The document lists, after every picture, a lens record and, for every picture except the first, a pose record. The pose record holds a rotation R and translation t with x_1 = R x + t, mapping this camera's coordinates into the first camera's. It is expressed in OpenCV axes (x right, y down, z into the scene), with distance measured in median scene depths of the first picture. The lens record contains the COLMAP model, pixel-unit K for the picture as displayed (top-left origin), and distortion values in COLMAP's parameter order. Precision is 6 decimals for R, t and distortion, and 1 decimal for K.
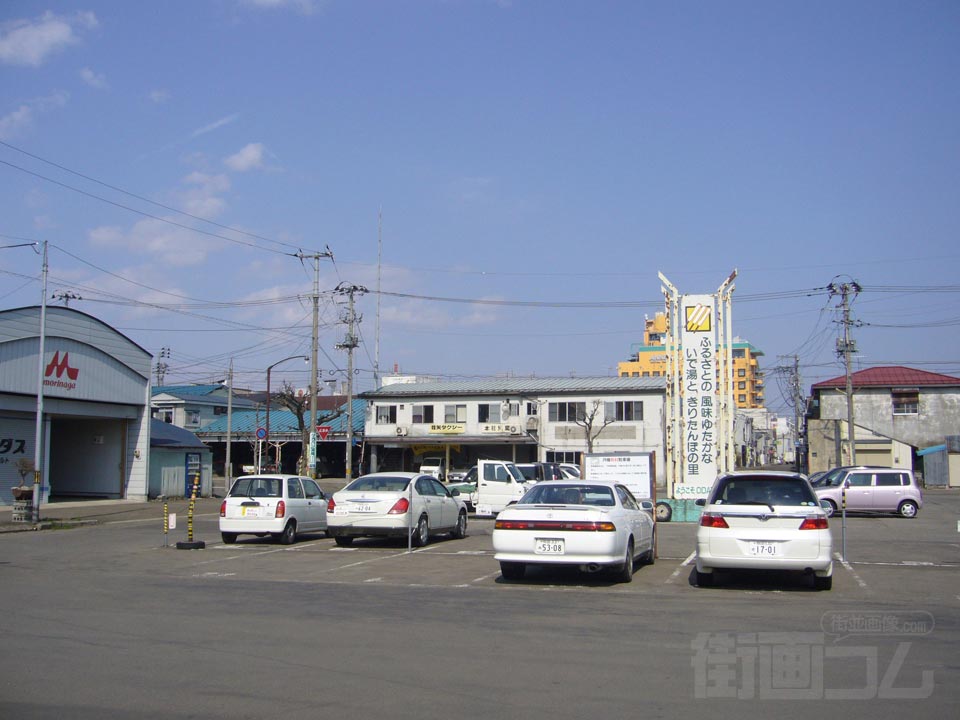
lens RADIAL K [[1011.9, 0, 480.0], [0, 1011.9, 360.0], [0, 0, 1]] dist [-0.062805, -0.006310]
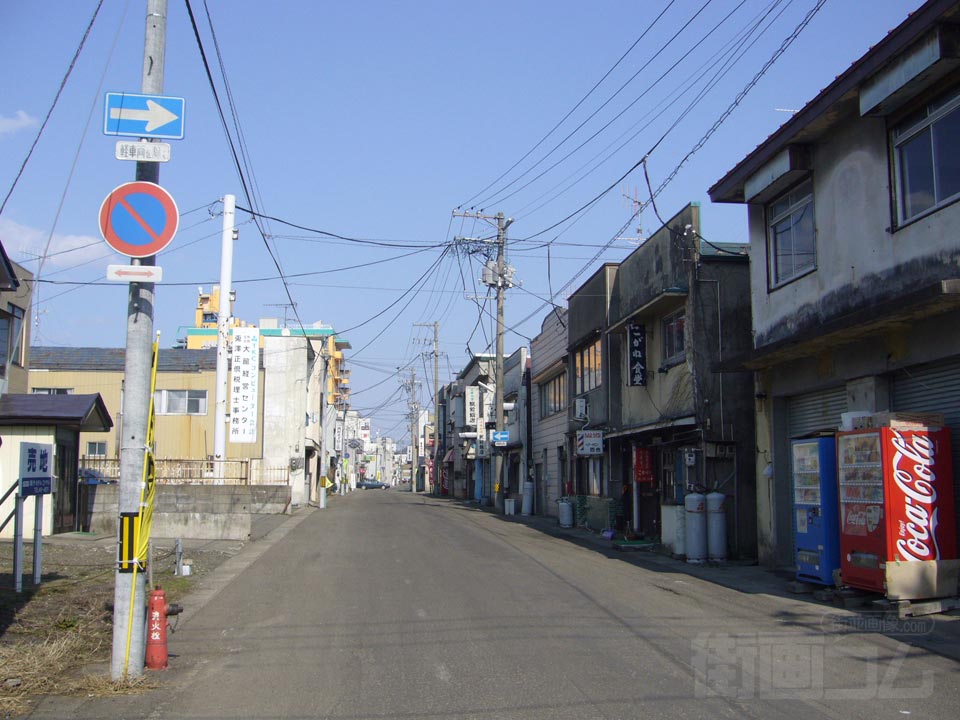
lens RADIAL K [[1024.3, 0, 480.0], [0, 1024.3, 360.0], [0, 0, 1]] dist [-0.063777, -0.004235]
pose [[0.914567, 0.041696, 0.402279, 0.220658], [-0.033366, 0.999059, -0.027695, 0.095677], [-0.403056, 0.011906, 0.915098, 0.950840]]
